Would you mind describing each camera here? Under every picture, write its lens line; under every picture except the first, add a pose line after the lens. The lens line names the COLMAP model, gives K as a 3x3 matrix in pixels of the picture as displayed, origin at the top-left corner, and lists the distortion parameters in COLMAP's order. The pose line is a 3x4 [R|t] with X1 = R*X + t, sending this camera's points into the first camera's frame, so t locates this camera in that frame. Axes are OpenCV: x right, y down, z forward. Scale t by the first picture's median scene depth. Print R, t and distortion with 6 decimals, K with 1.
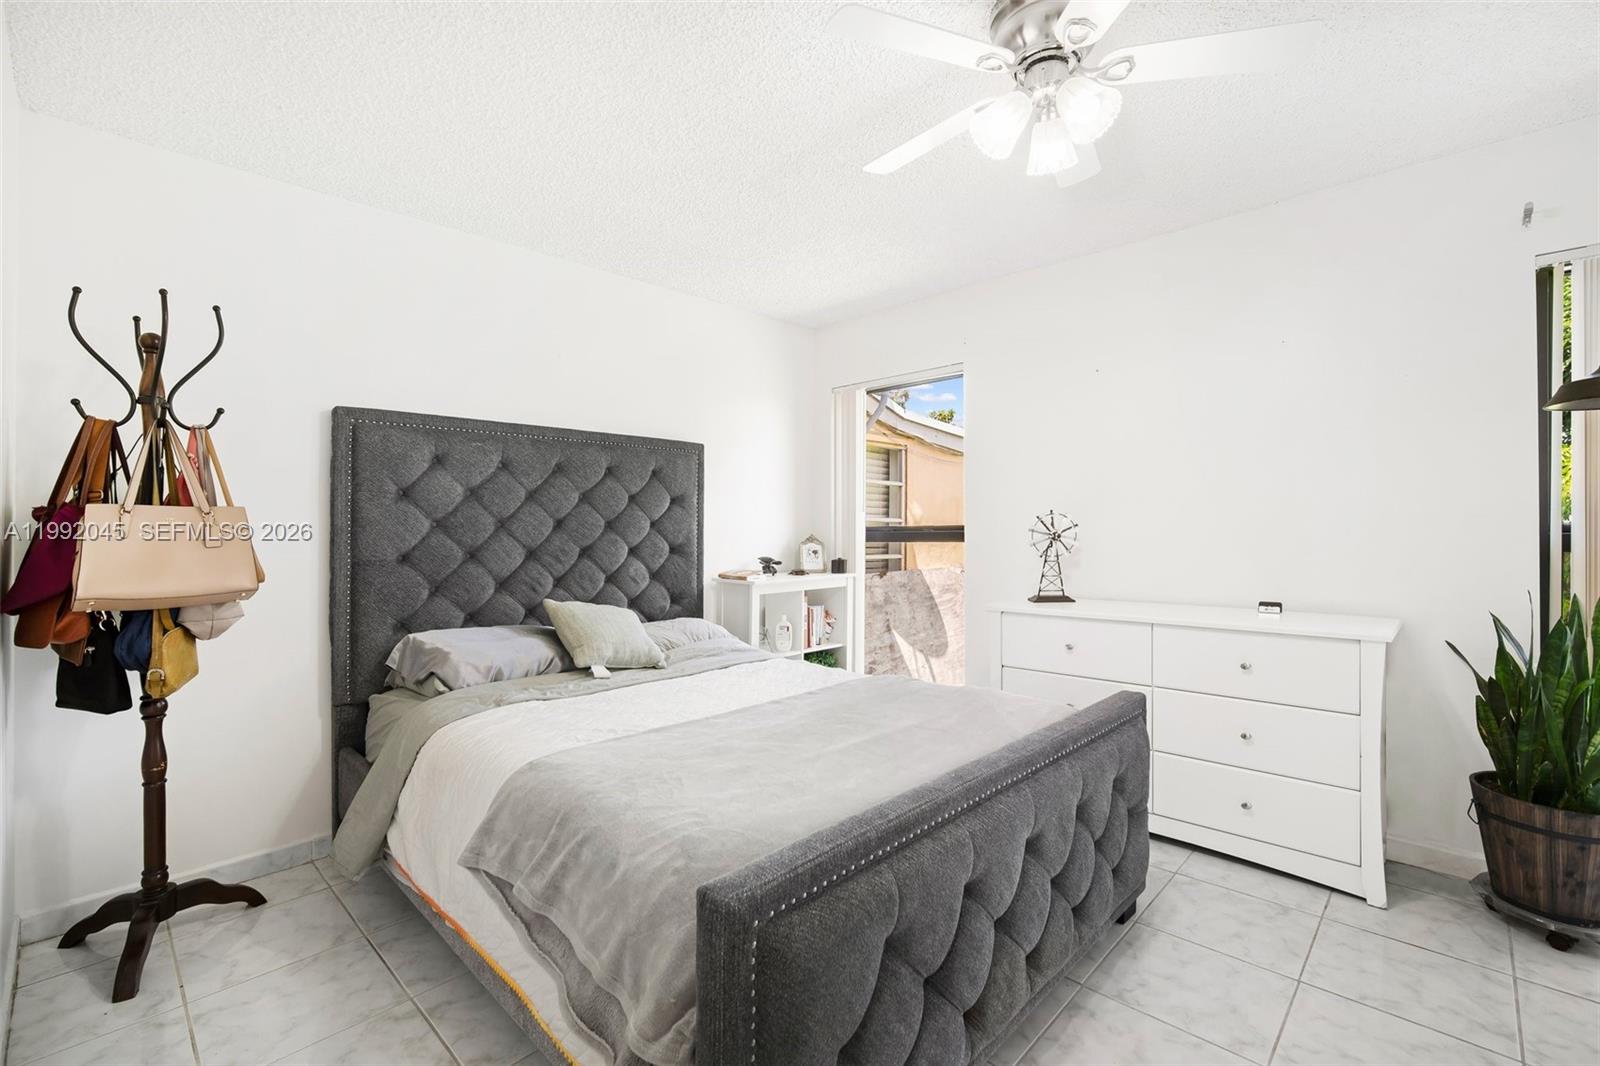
lens RADIAL K [[672.3, 0, 790.7], [0, 672.3, 532.7], [0, 0, 1]] dist [-0.008802, 0.000941]
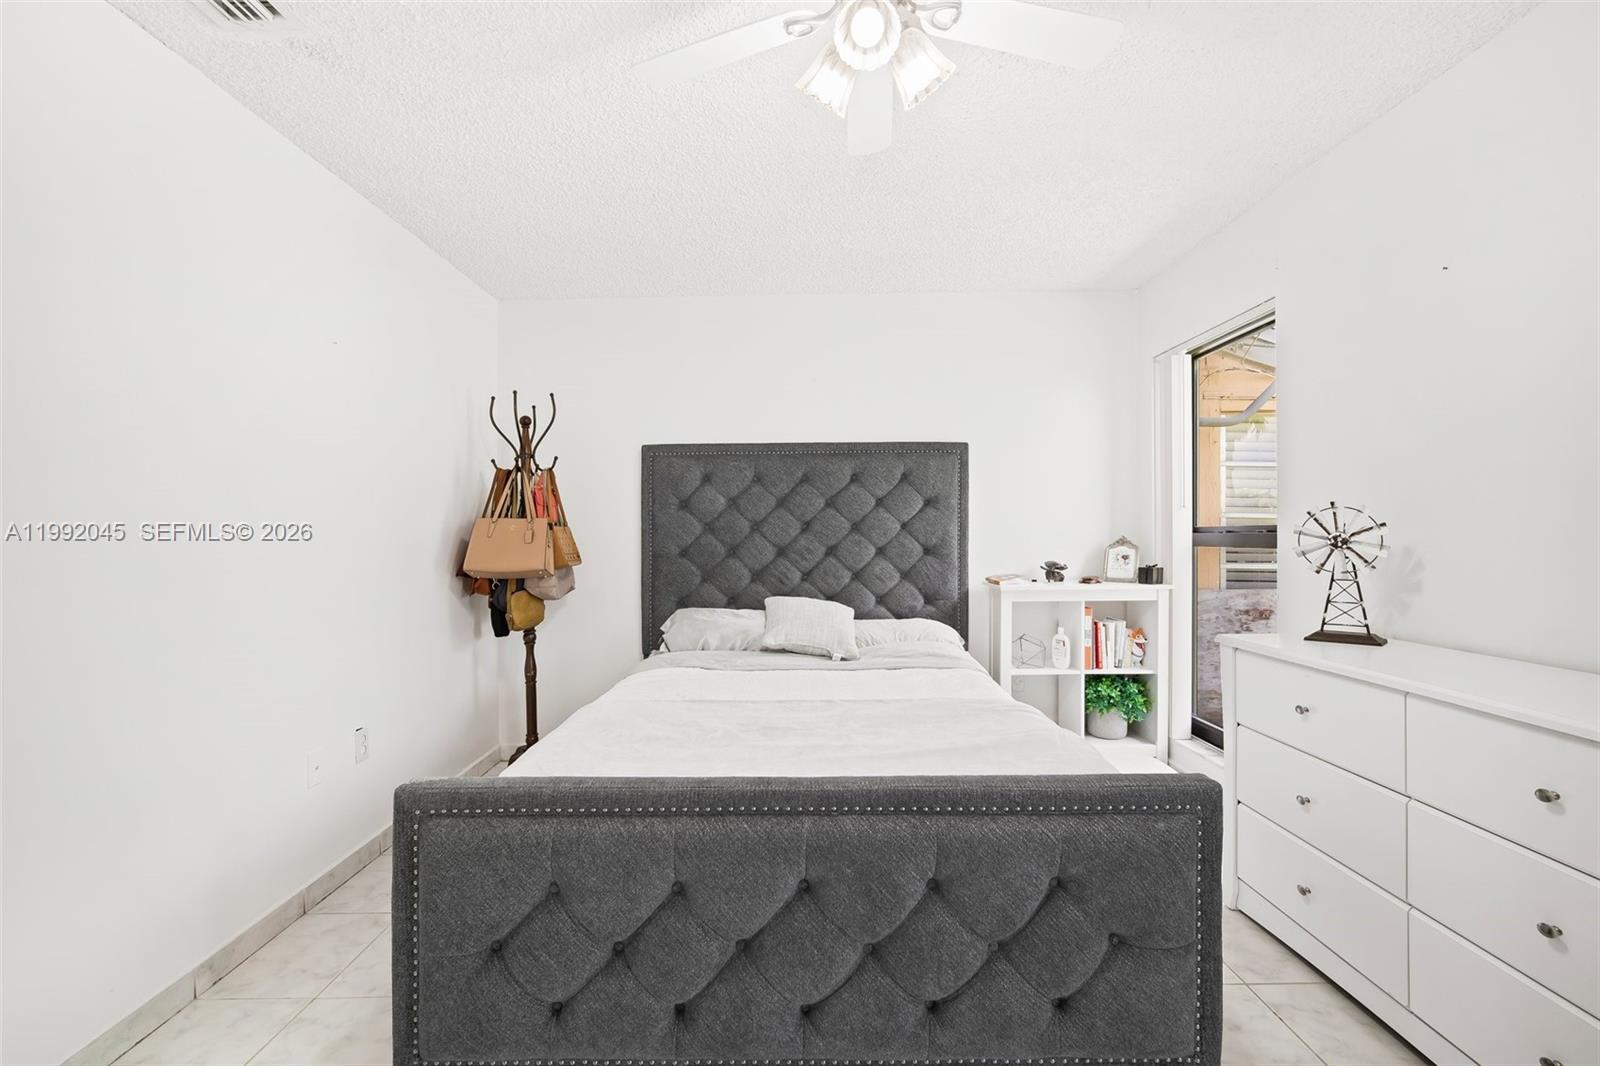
lens RADIAL K [[672.3, 0, 799.1], [0, 672.3, 533.7], [0, 0, 1]] dist [-0.008802, 0.000941]
pose [[0.720275, 0.003474, -0.693680, 0.441594], [-0.001270, 0.999992, 0.003690, -0.004341], [0.693687, -0.001776, 0.720274, 0.157509]]
